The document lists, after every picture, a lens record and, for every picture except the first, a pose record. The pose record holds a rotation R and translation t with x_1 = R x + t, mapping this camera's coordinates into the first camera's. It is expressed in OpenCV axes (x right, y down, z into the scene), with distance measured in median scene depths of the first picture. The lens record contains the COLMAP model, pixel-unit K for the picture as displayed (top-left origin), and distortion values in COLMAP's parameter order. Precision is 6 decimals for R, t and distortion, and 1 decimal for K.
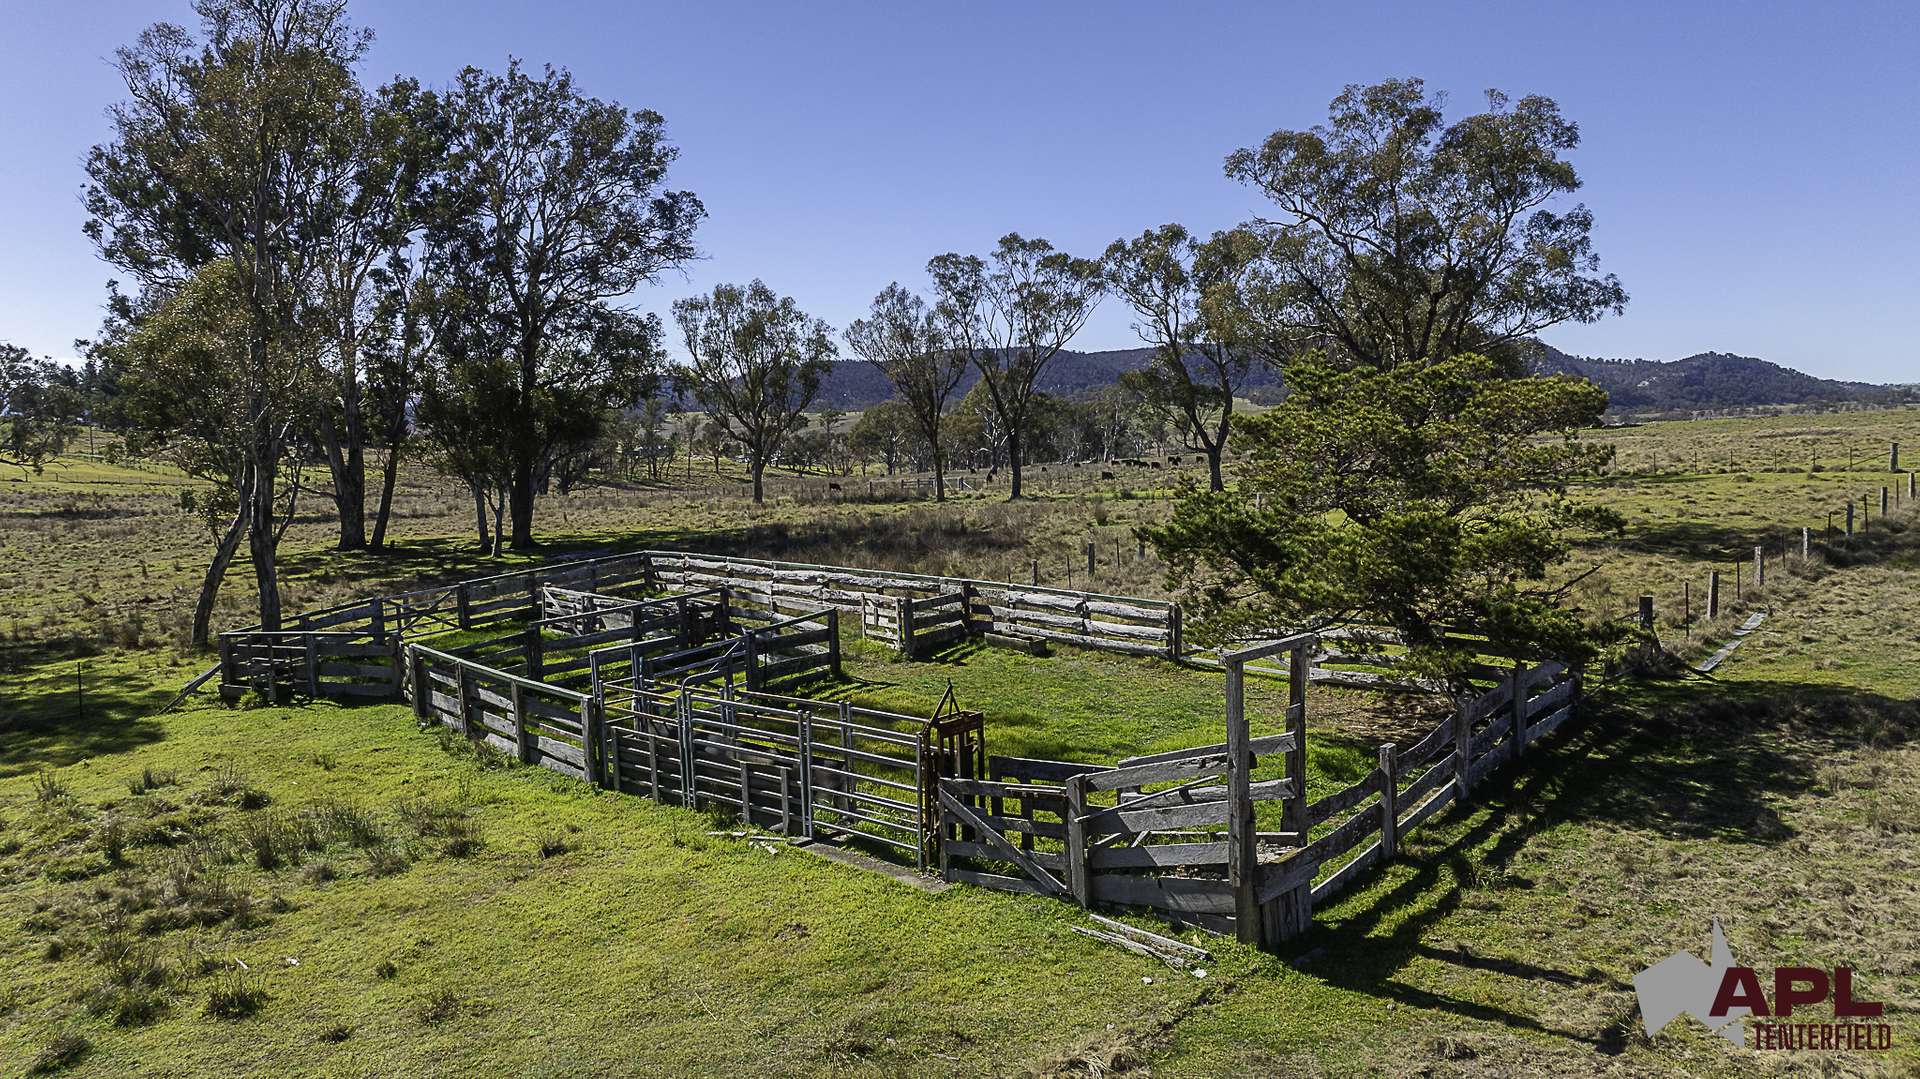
lens RADIAL K [[1382.6, 0, 960.0], [0, 1382.6, 539.5], [0, 0, 1]] dist [-0.077996, 0.105400]
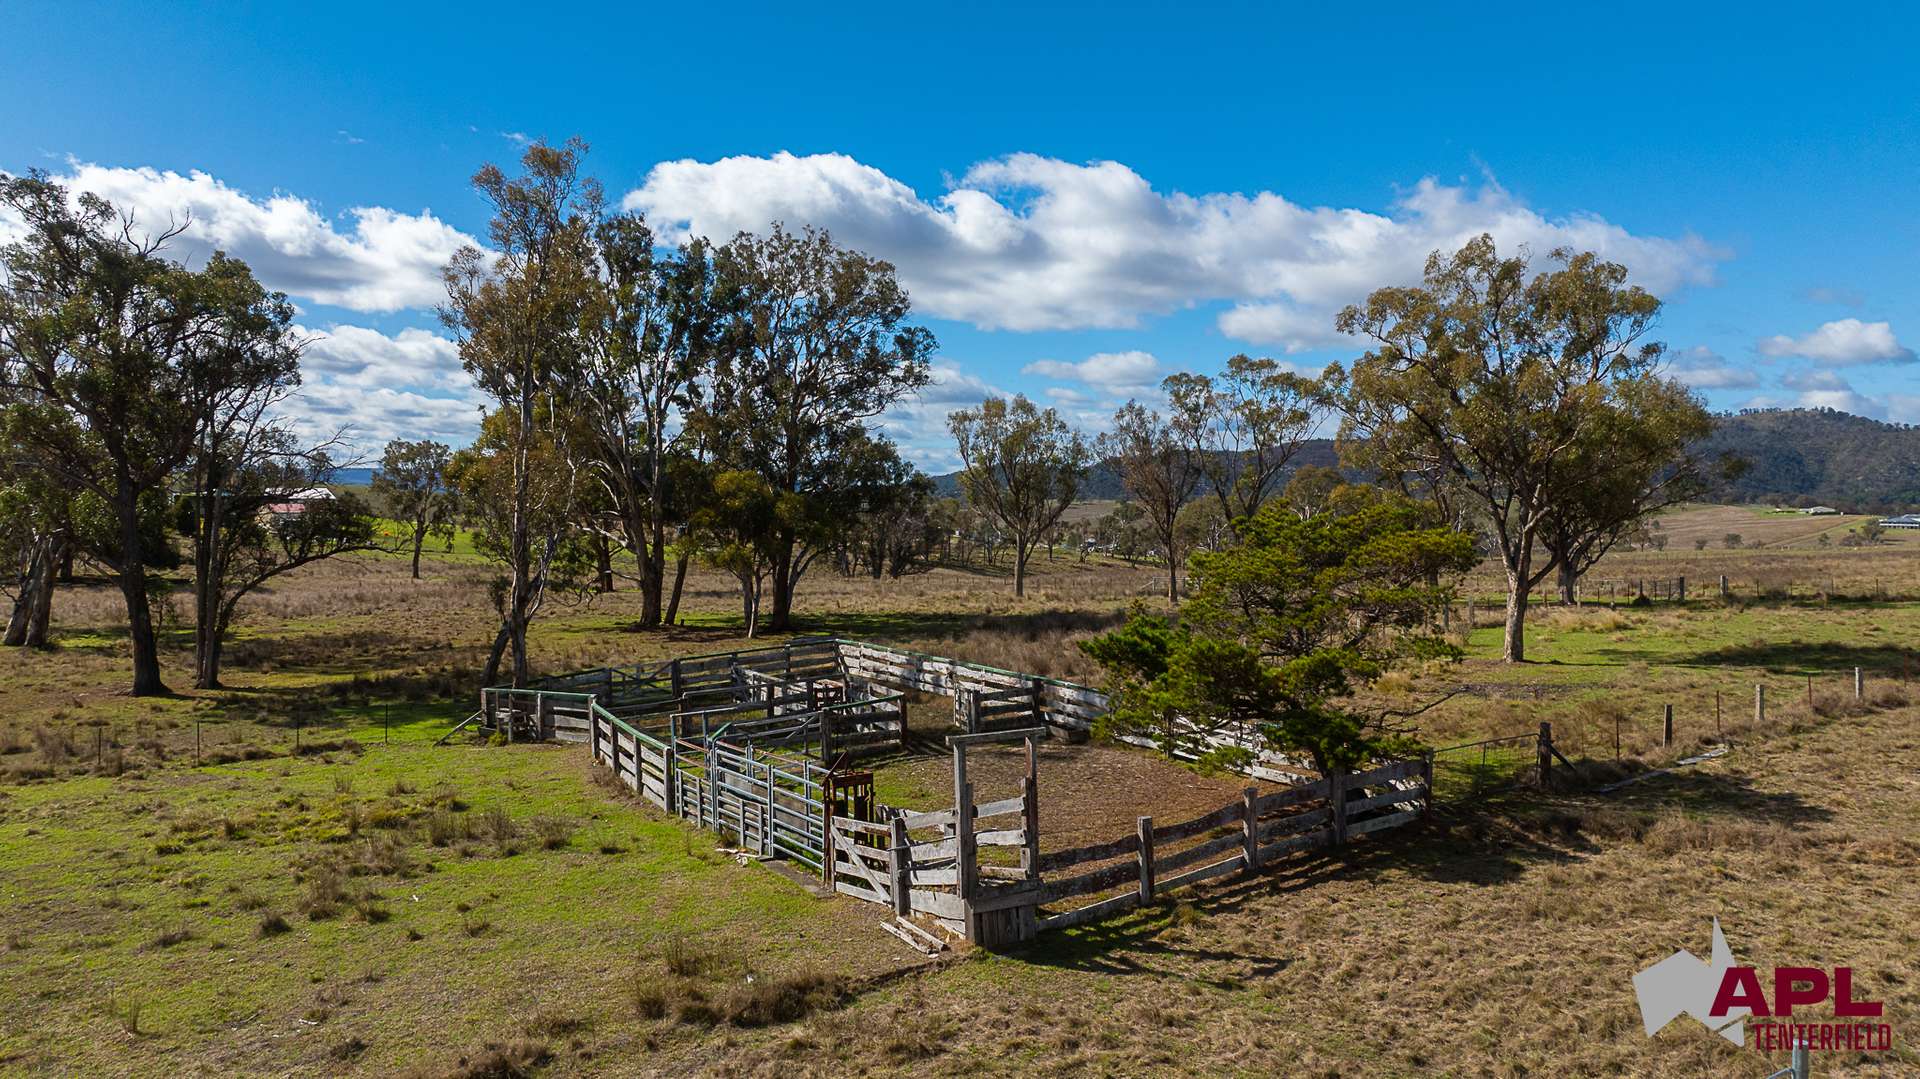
lens RADIAL K [[1382.6, 0, 960.0], [0, 1382.6, 539.5], [0, 0, 1]] dist [-0.077996, 0.105400]
pose [[0.965346, 0.024080, -0.259859, 0.131807], [-0.040261, 0.997555, -0.057126, -0.009799], [0.257848, 0.065608, 0.963955, -0.098687]]
